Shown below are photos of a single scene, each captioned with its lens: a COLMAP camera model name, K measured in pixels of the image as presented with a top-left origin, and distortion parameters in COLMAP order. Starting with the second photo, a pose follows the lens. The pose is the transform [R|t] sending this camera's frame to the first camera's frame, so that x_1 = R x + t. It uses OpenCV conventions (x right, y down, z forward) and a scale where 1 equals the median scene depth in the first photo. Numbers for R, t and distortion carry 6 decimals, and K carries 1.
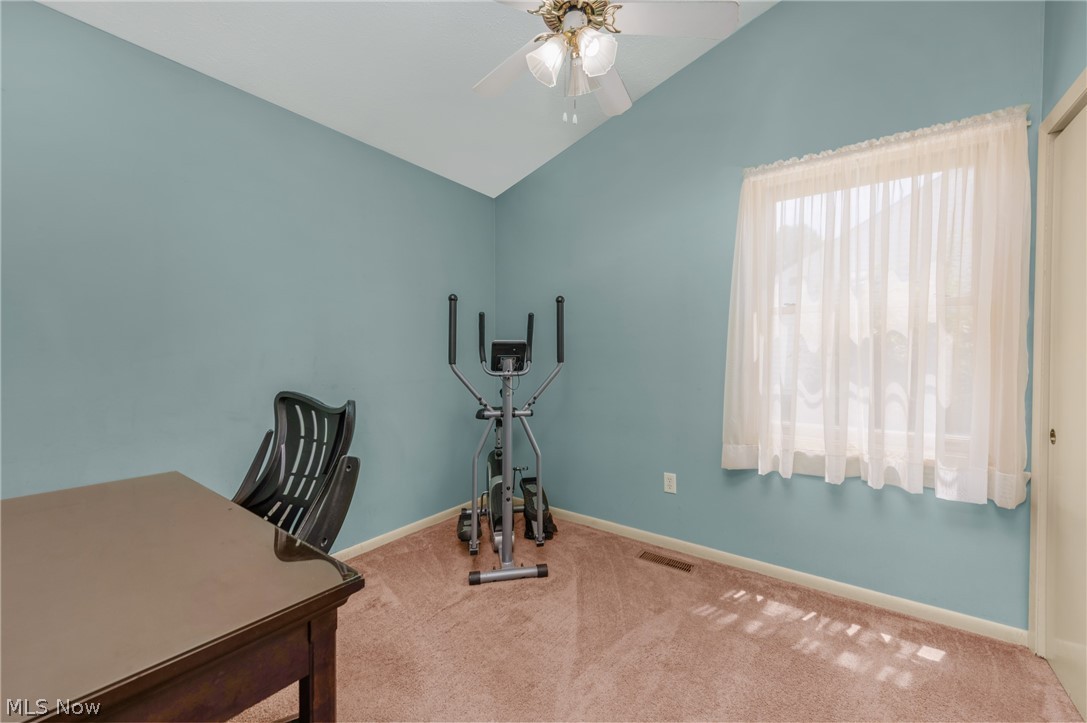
lens RADIAL K [[424.9, 0, 547.6], [0, 424.9, 355.8], [0, 0, 1]] dist [0.005646, 0.000172]
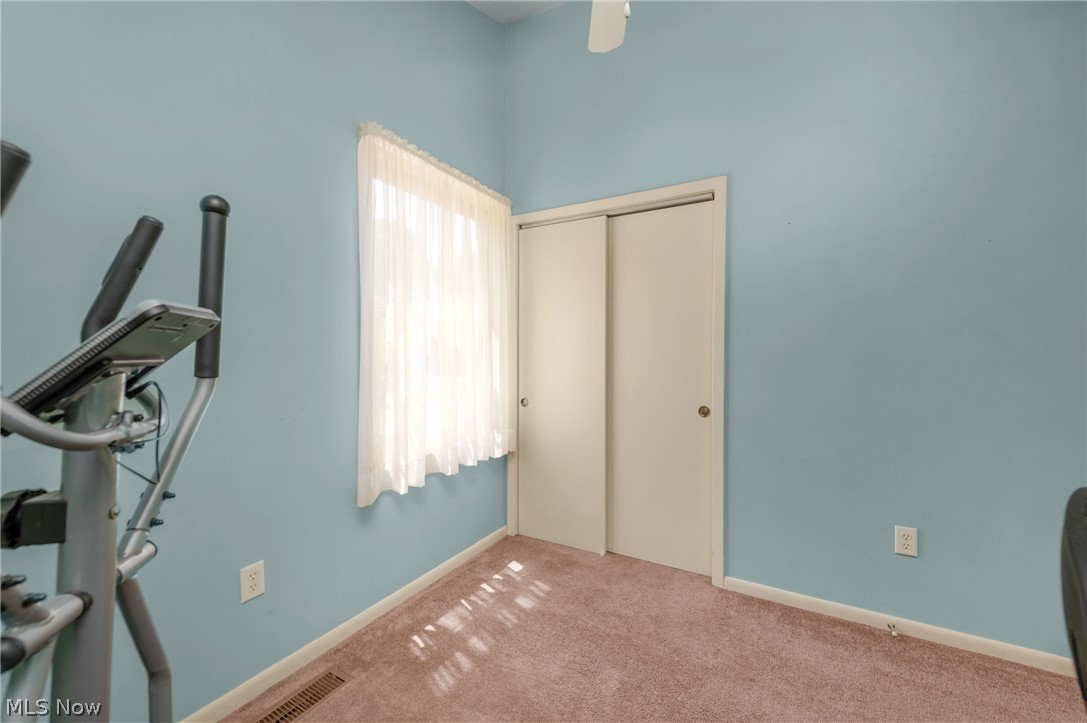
lens RADIAL K [[424.9, 0, 547.7], [0, 424.9, 363.1], [0, 0, 1]] dist [0.005646, 0.000172]
pose [[-0.105882, -0.016303, 0.994245, -0.436278], [0.015836, 0.999711, 0.018079, 0.001849], [-0.994253, 0.017659, -0.105593, 0.900152]]
